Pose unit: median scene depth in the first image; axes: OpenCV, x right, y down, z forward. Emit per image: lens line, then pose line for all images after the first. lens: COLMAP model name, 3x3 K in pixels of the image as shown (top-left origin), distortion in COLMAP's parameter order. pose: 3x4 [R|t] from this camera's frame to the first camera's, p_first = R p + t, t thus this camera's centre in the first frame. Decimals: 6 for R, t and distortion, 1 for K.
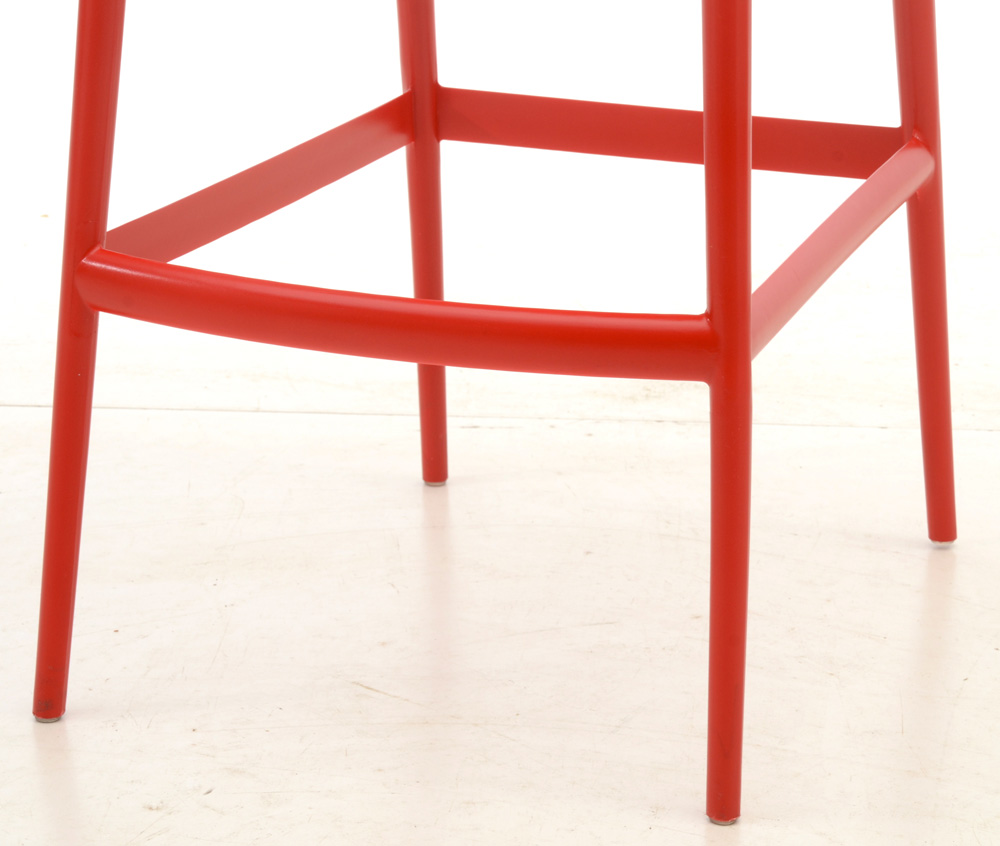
lens RADIAL K [[4450.2, 0, 500.0], [0, 4450.2, 423.0], [0, 0, 1]] dist [0.050378, 50.003930]
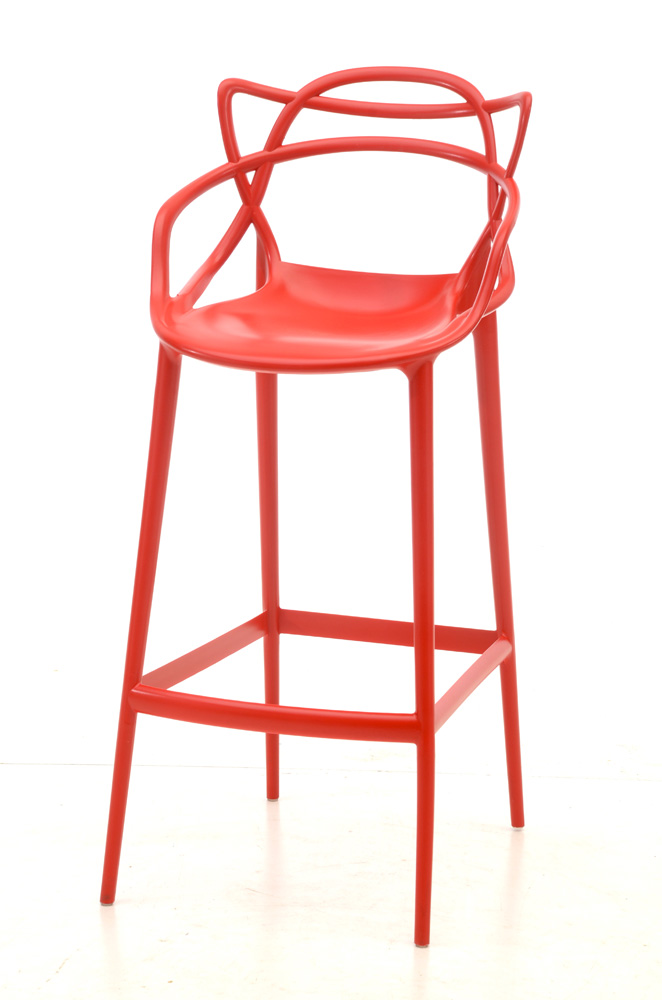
lens RADIAL K [[3380.1, 0, 331.0], [0, 3380.1, 500.0], [0, 0, 1]] dist [0.915997, -0.051742]
pose [[0.998748, 0.007373, 0.049480, -0.075891], [-0.002429, 0.995060, -0.099246, 0.035957], [-0.049967, 0.099001, 0.993832, -0.664661]]
